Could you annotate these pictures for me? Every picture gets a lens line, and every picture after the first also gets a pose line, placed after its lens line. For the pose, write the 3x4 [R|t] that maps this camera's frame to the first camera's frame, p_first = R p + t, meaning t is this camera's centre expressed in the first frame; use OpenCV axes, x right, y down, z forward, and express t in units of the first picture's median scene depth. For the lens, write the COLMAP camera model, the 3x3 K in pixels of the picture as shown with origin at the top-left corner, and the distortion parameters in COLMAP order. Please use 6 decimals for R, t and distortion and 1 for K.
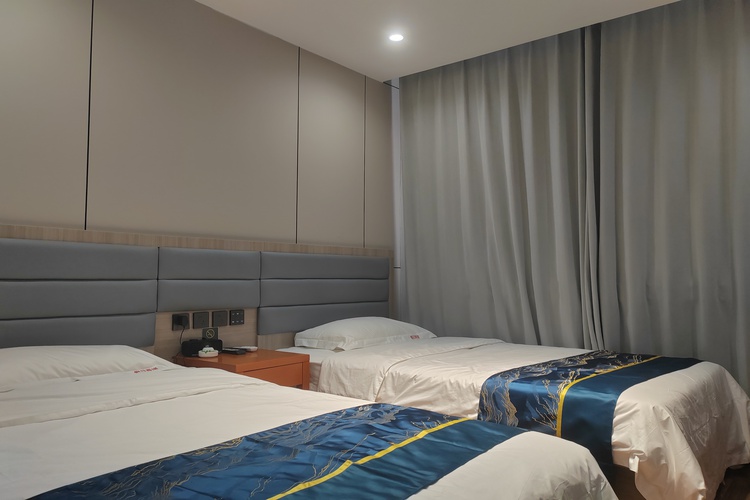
lens RADIAL K [[566.8, 0, 377.7], [0, 566.8, 232.7], [0, 0, 1]] dist [0.031870, 0.003929]
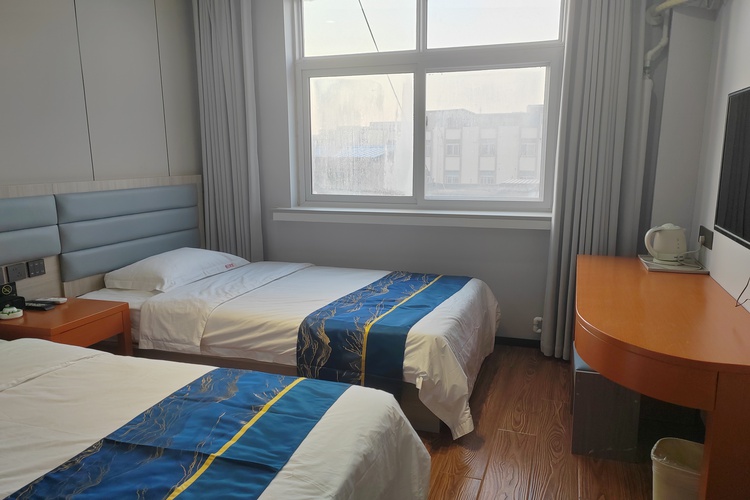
lens RADIAL K [[561.4, 0, 374.6], [0, 561.4, 267.4], [0, 0, 1]] dist [0.017526, 0.009789]
pose [[0.940005, -0.072792, 0.333305, -0.038021], [-0.017723, 0.965234, 0.260787, -0.116965], [-0.340700, -0.251048, 0.906034, -0.036883]]
